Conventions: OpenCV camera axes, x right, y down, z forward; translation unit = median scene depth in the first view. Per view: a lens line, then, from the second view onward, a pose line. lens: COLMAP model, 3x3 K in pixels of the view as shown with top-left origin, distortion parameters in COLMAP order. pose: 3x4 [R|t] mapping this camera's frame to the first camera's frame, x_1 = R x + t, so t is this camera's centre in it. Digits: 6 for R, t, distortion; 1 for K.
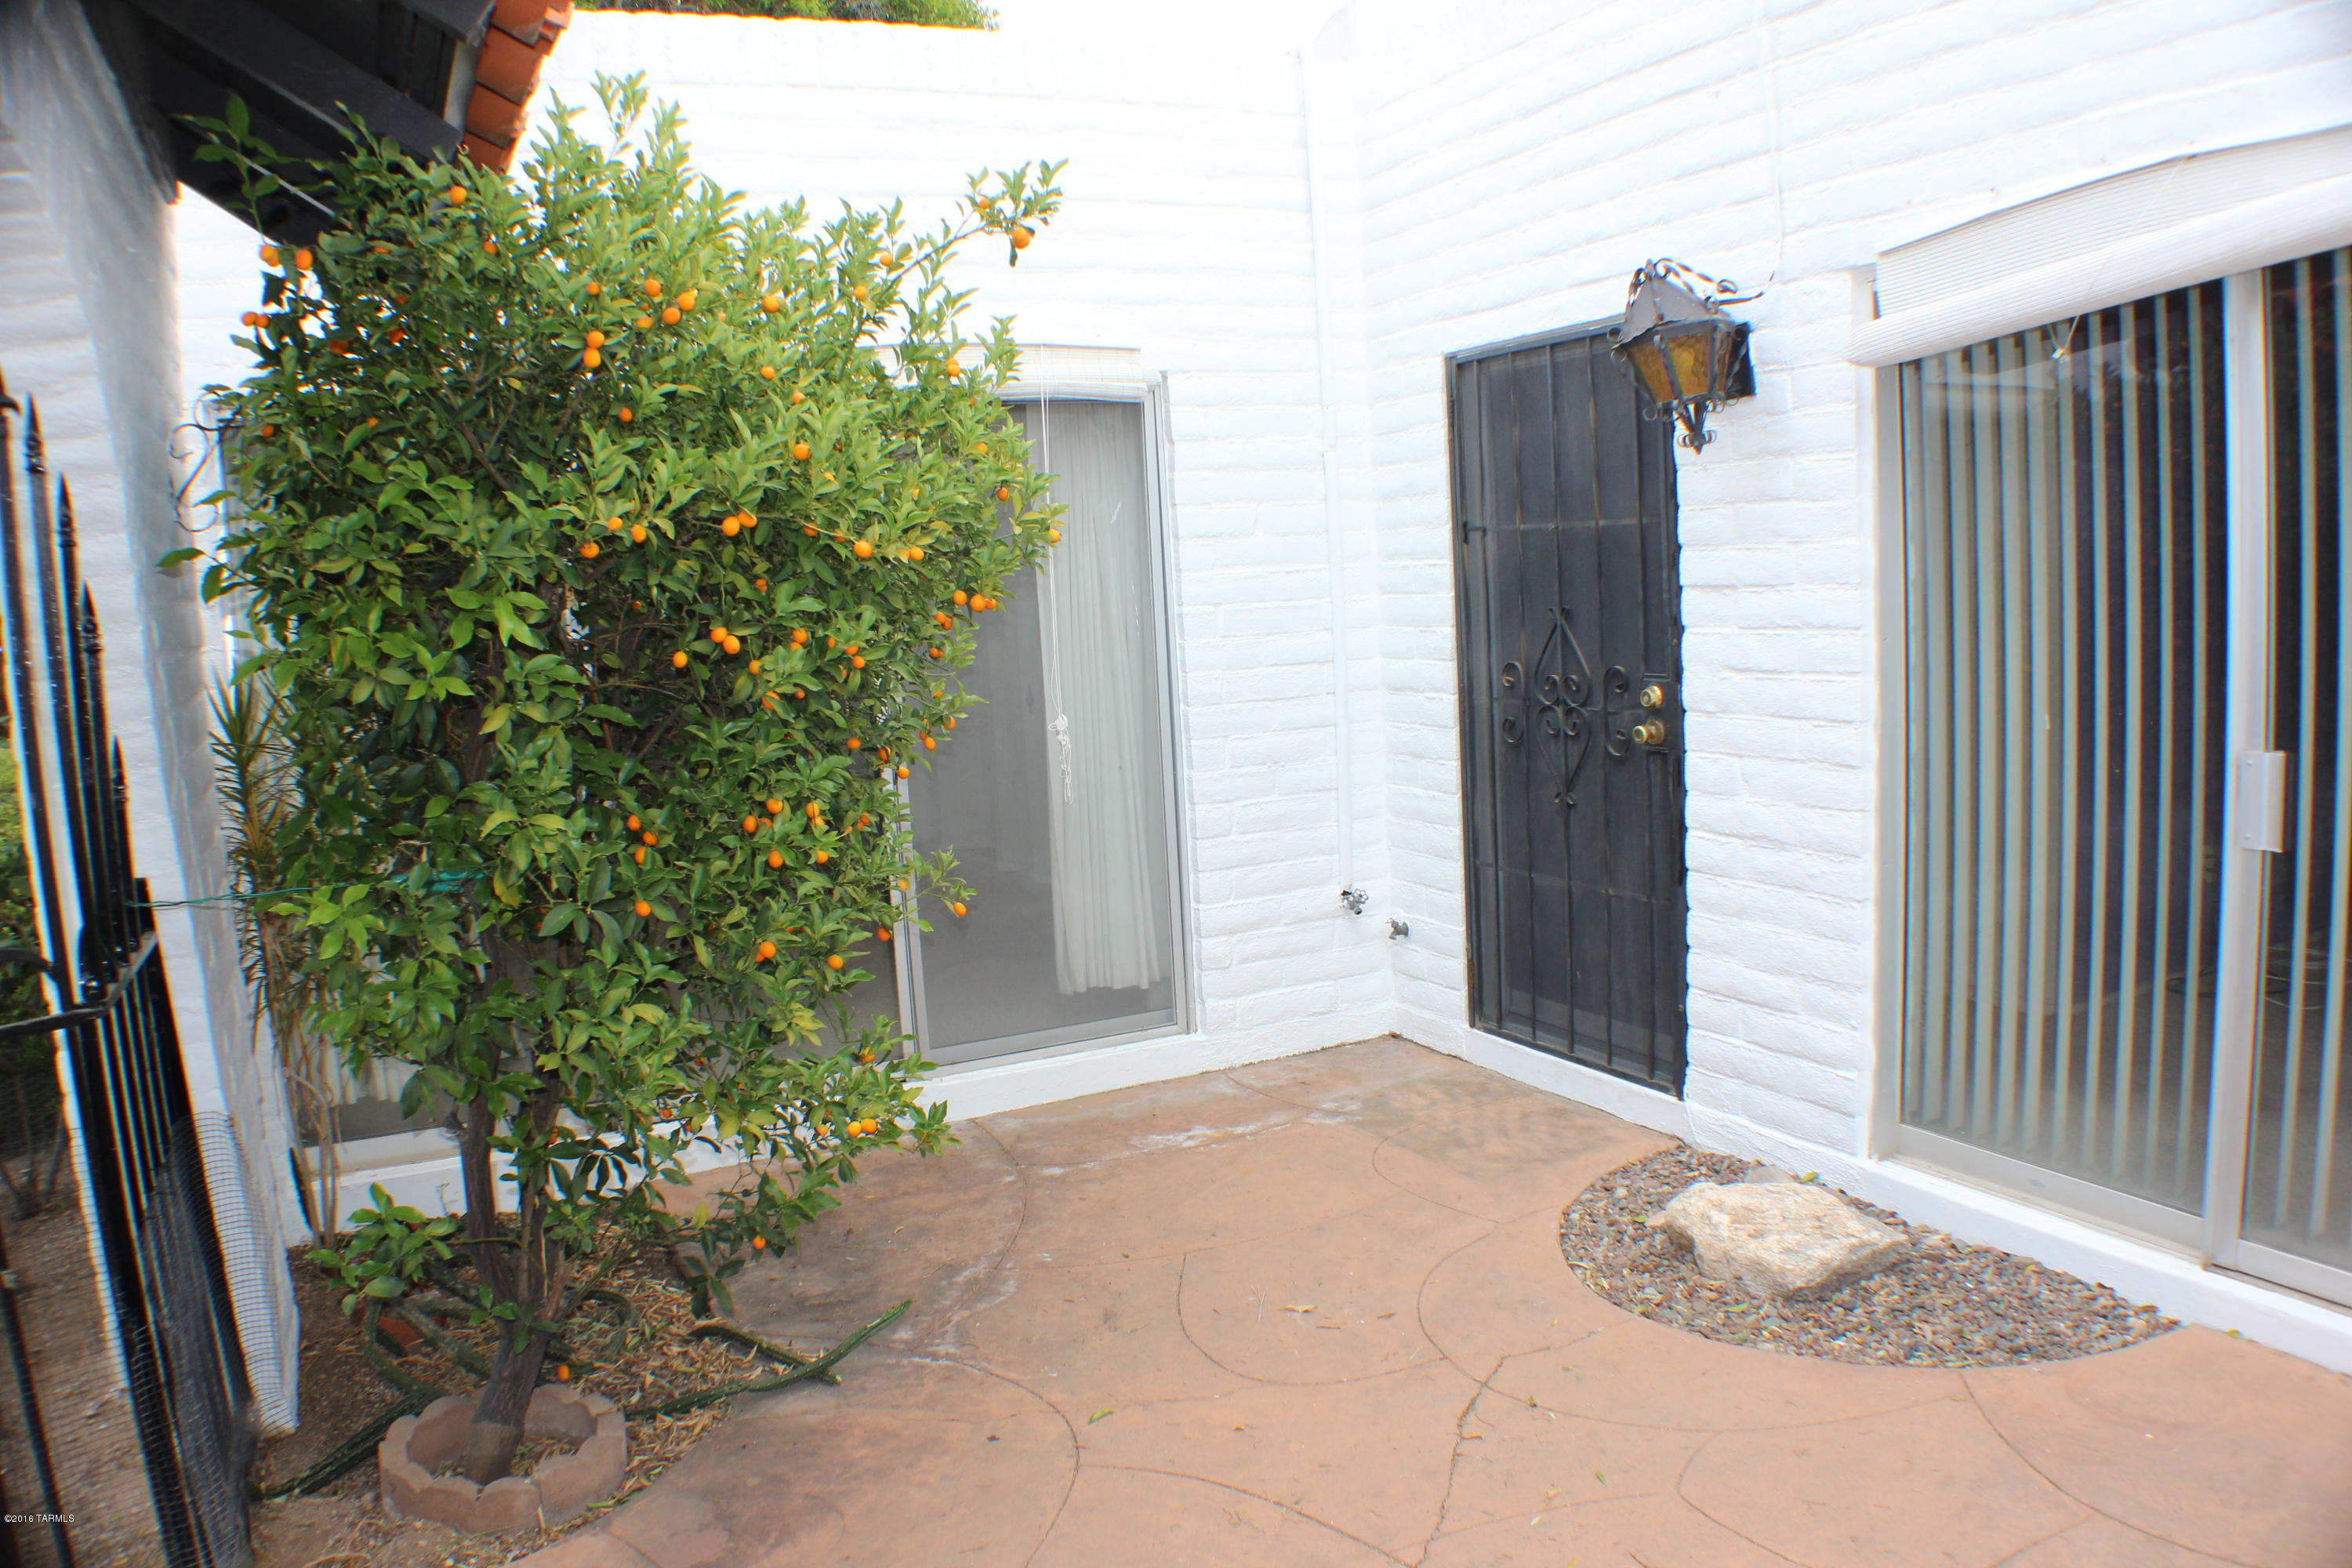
lens RADIAL K [[1919.0, 0, 1176.0], [0, 1919.0, 784.0], [0, 0, 1]] dist [-0.222002, 0.079644]
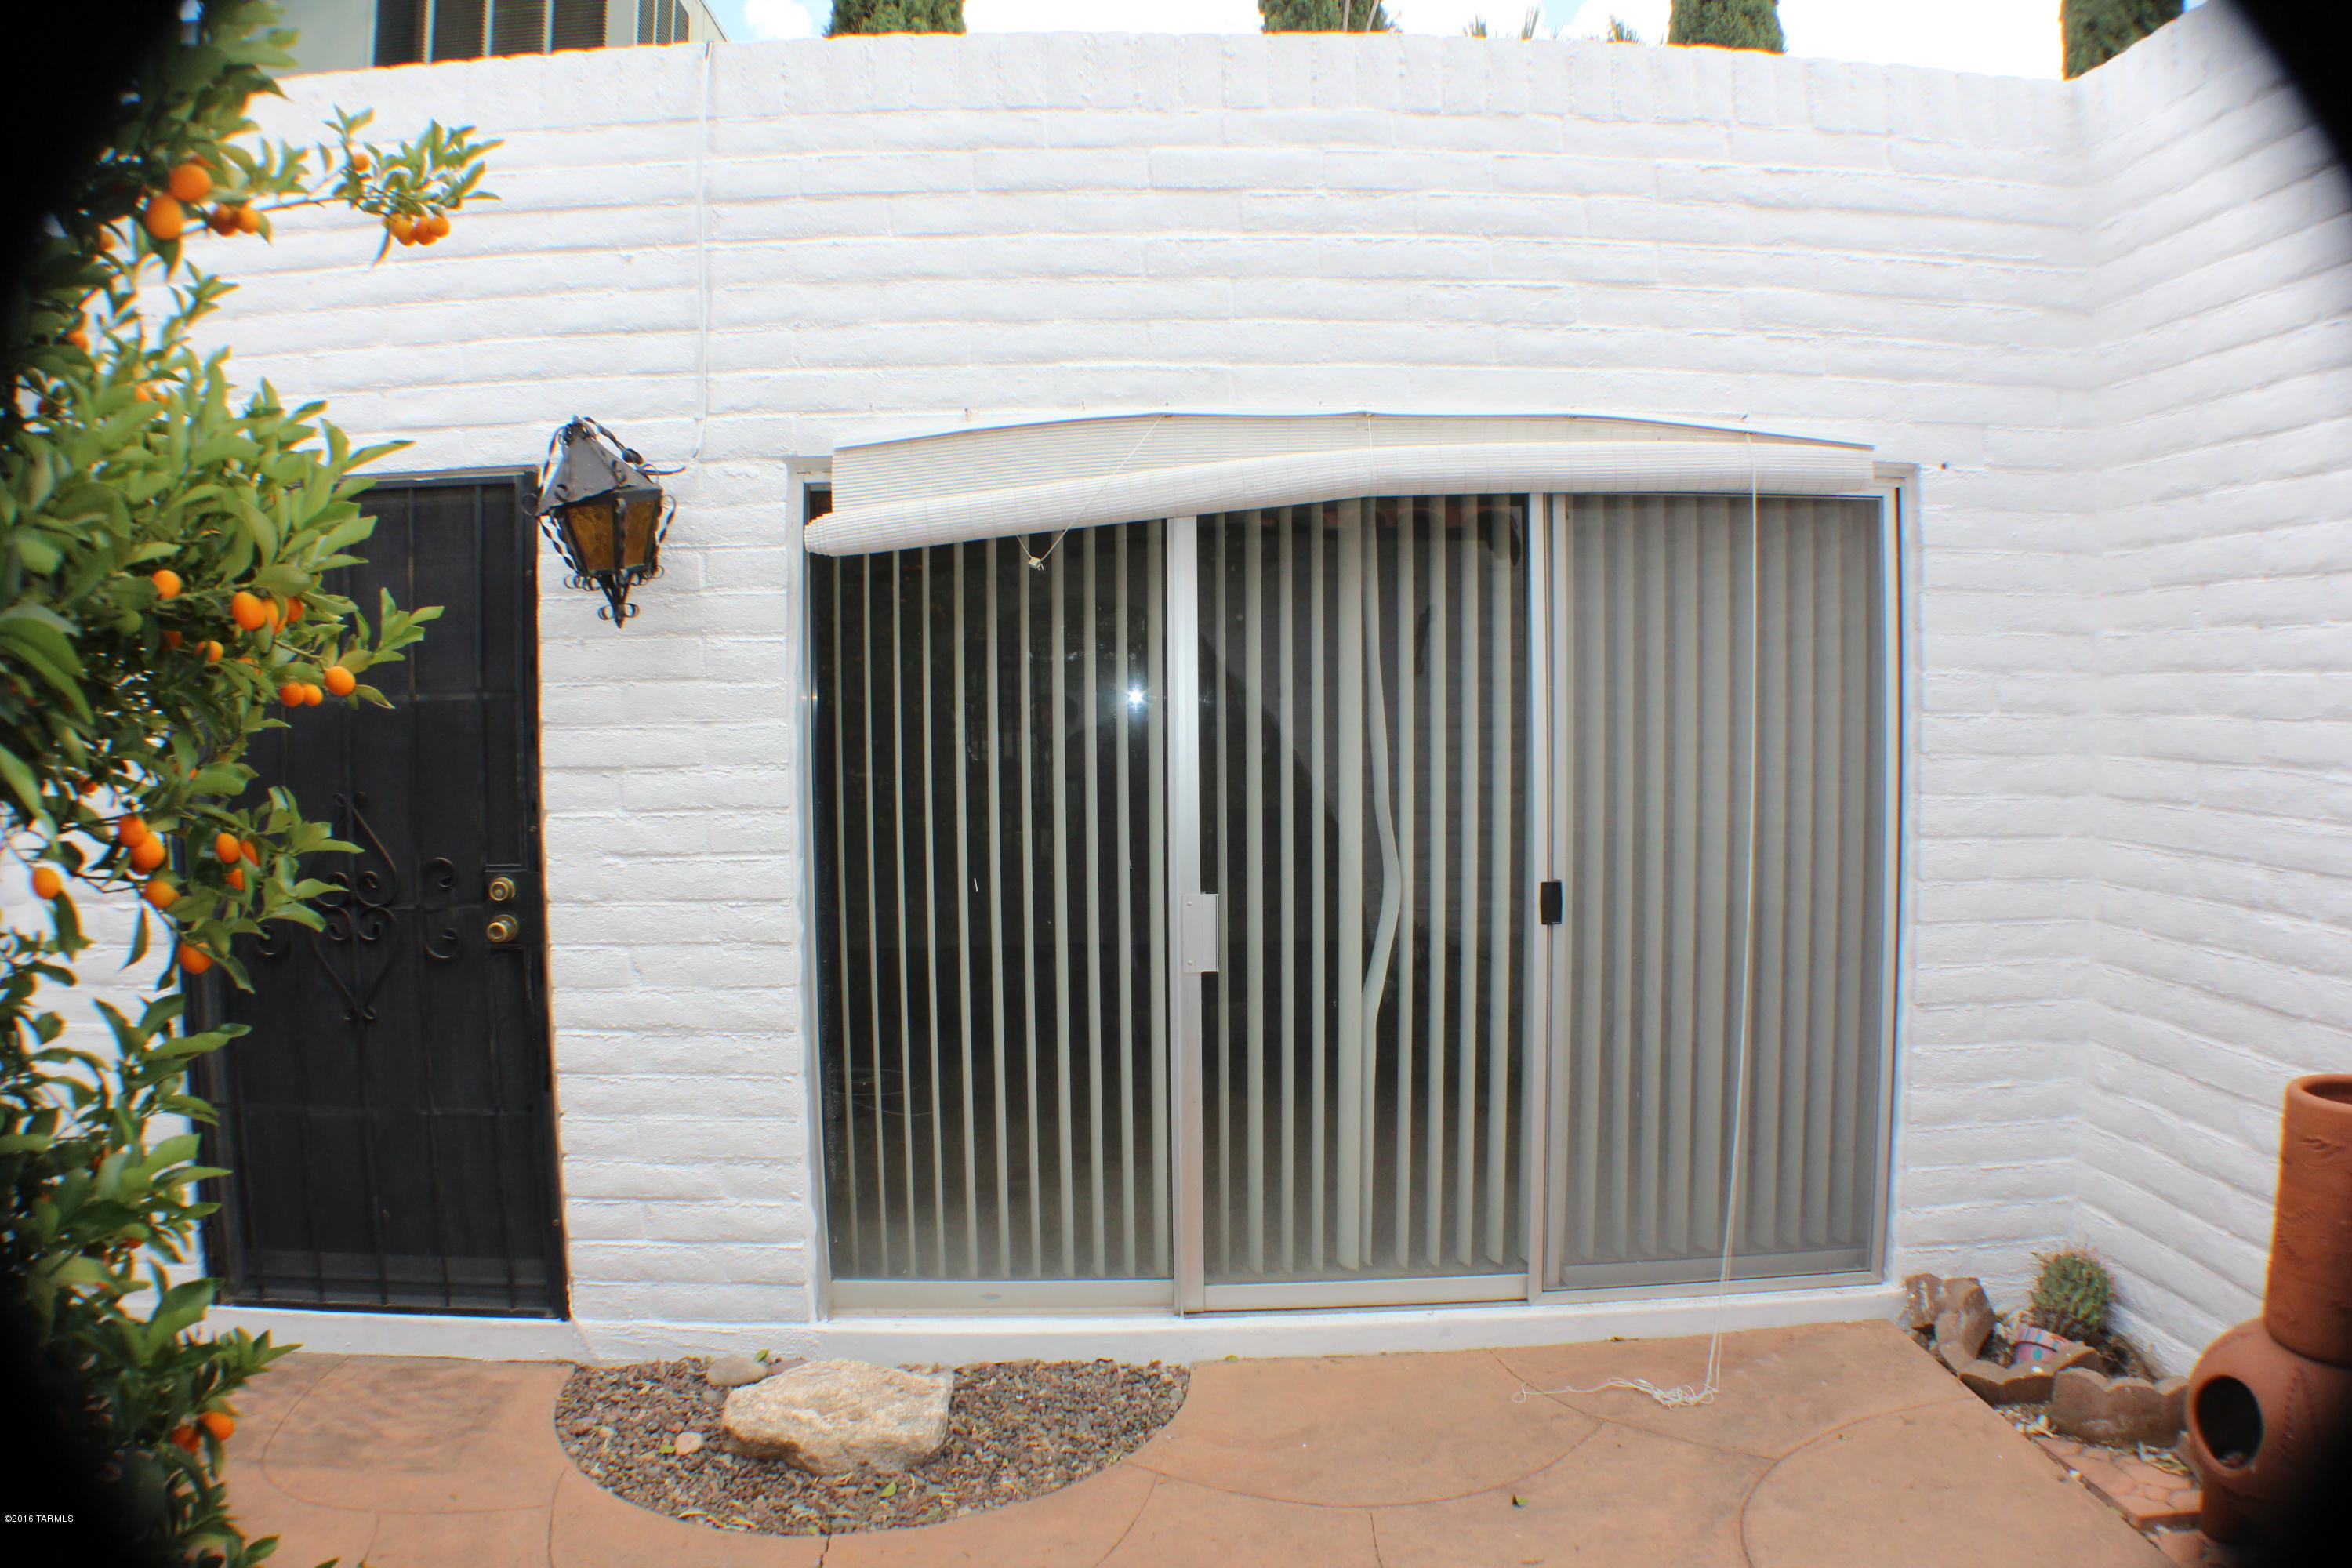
lens RADIAL K [[1648.2, 0, 1176.0], [0, 1648.2, 784.0], [0, 0, 1]] dist [-0.198490, 0.048504]
pose [[0.374697, 0.010203, 0.927091, -0.366740], [0.094193, 0.994347, -0.049012, -0.030869], [-0.922350, 0.105690, 0.371617, 0.446370]]
